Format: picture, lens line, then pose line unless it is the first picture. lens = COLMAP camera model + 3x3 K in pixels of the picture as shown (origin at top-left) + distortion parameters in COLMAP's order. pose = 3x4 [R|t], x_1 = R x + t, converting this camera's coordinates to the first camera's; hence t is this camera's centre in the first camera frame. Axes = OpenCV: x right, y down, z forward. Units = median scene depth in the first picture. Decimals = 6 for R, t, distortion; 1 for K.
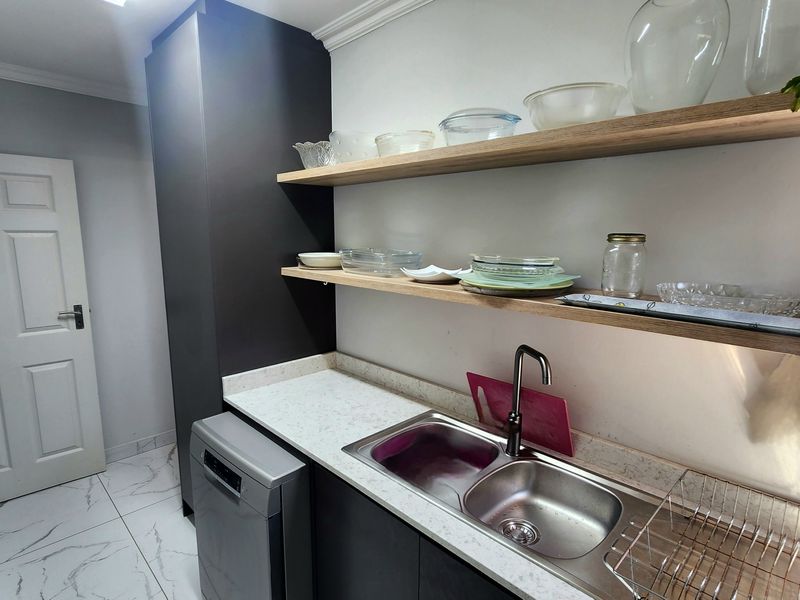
lens RADIAL K [[435.8, 0, 399.3], [0, 435.8, 307.0], [0, 0, 1]] dist [-0.000401, -0.001816]
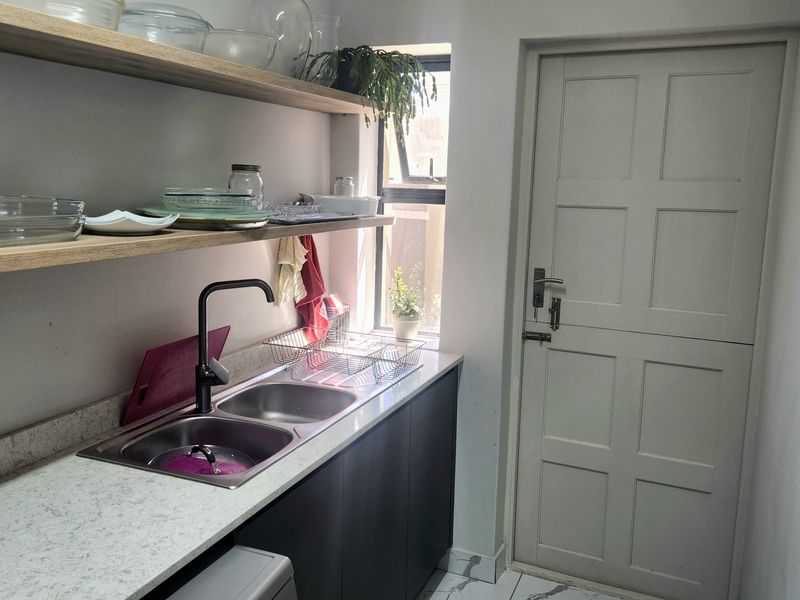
lens RADIAL K [[709.0, 0, 400.0], [0, 709.0, 296.9], [0, 0, 1]] dist [0.085042, -0.101851]
pose [[-0.372180, -0.169451, 0.912561, -1.067415], [0.143984, 0.960751, 0.237122, -0.159610], [-0.916925, 0.219646, -0.333174, 0.972703]]
